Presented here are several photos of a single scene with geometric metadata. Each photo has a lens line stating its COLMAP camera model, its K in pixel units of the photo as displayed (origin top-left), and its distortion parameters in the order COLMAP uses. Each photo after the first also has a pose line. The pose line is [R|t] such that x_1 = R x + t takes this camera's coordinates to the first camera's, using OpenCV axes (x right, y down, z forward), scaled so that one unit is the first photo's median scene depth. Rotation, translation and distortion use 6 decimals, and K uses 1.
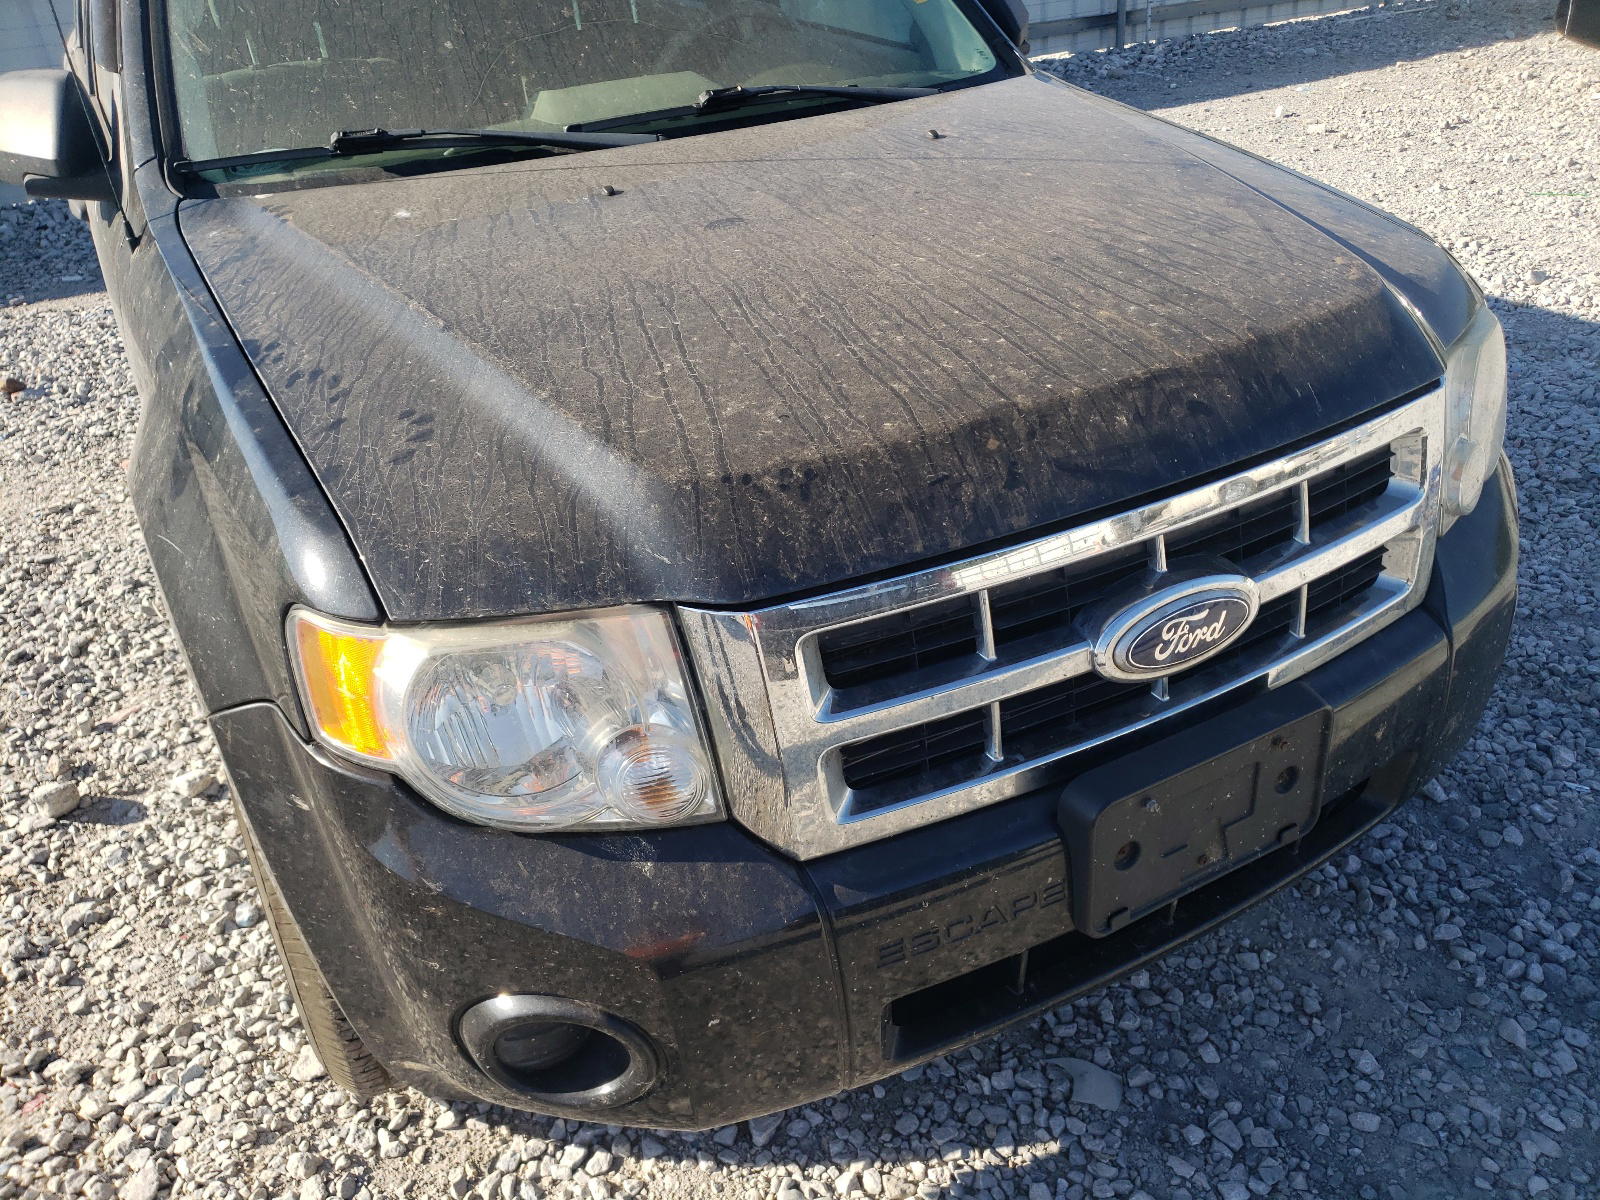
lens RADIAL K [[1245.1, 0, 800.0], [0, 1245.1, 600.0], [0, 0, 1]] dist [0.015583, -0.001691]
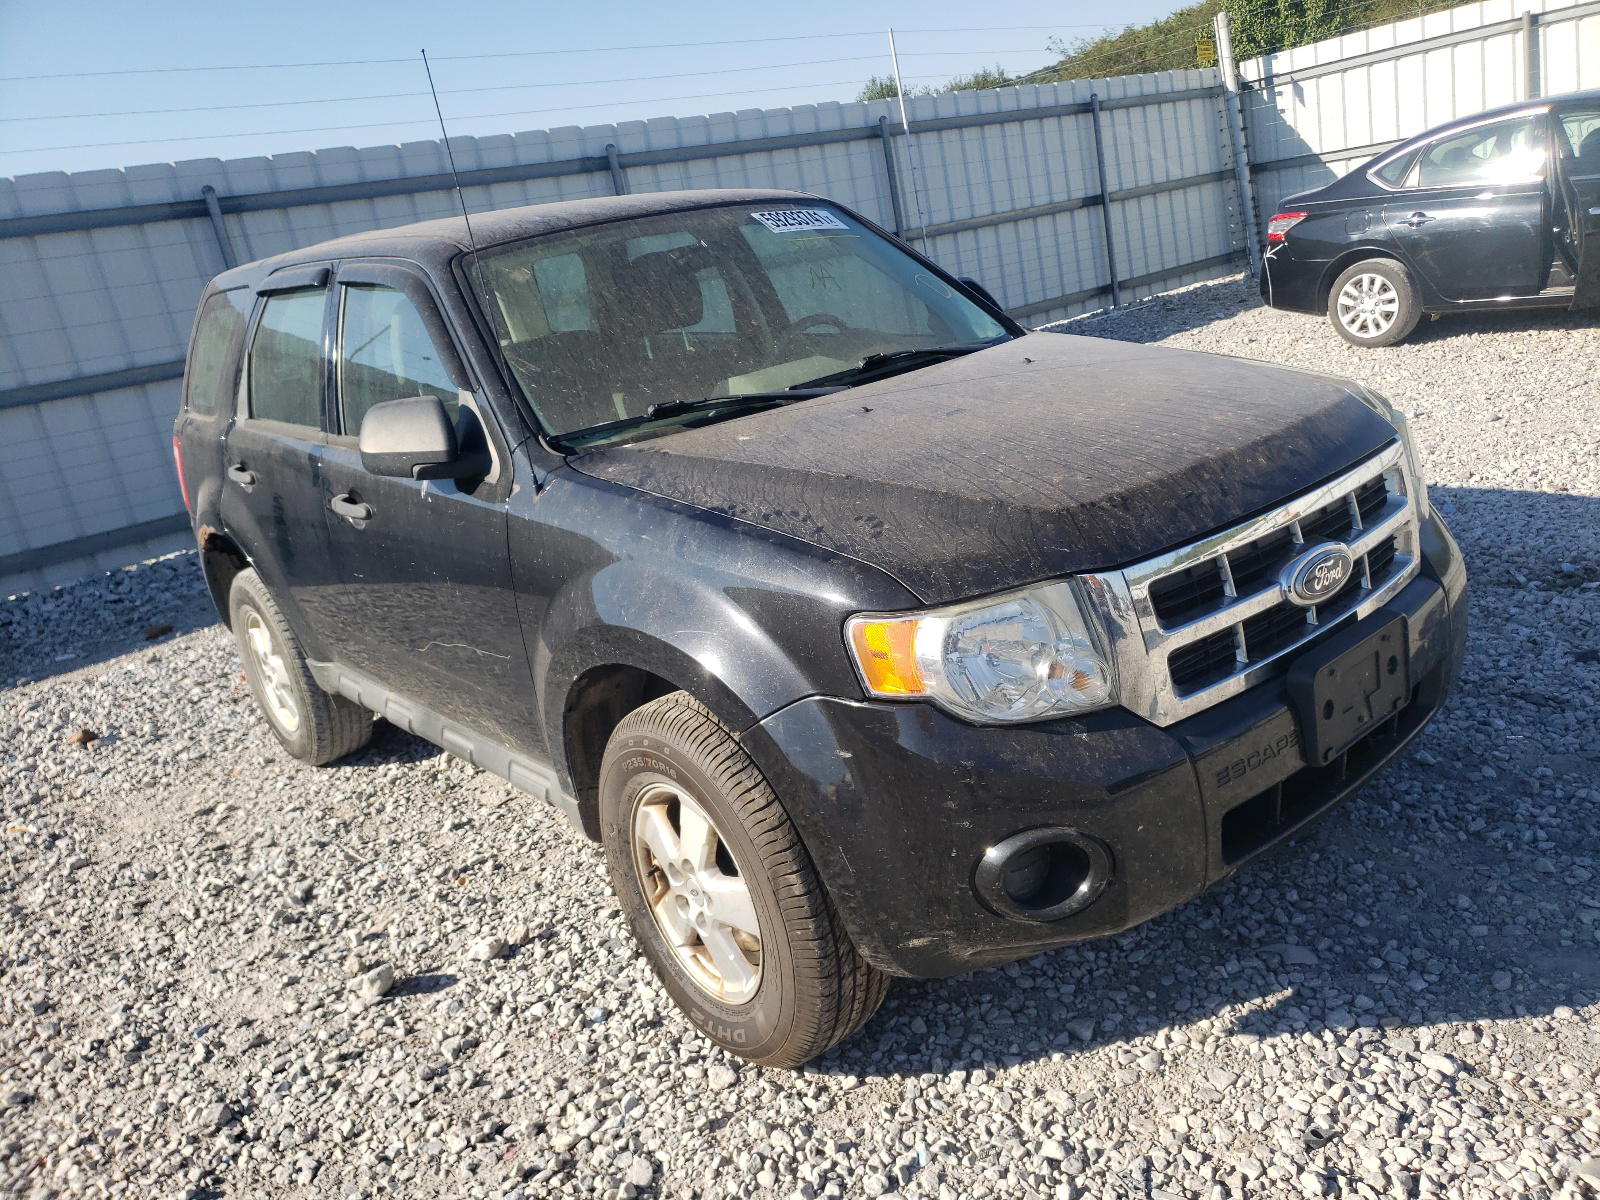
lens RADIAL K [[1240.9, 0, 800.0], [0, 1240.9, 600.0], [0, 0, 1]] dist [0.007992, 0.011083]
pose [[0.976518, -0.146246, 0.158191, -0.467193], [0.181572, 0.953895, -0.238989, 0.235217], [-0.115946, 0.262100, 0.958050, -0.382276]]
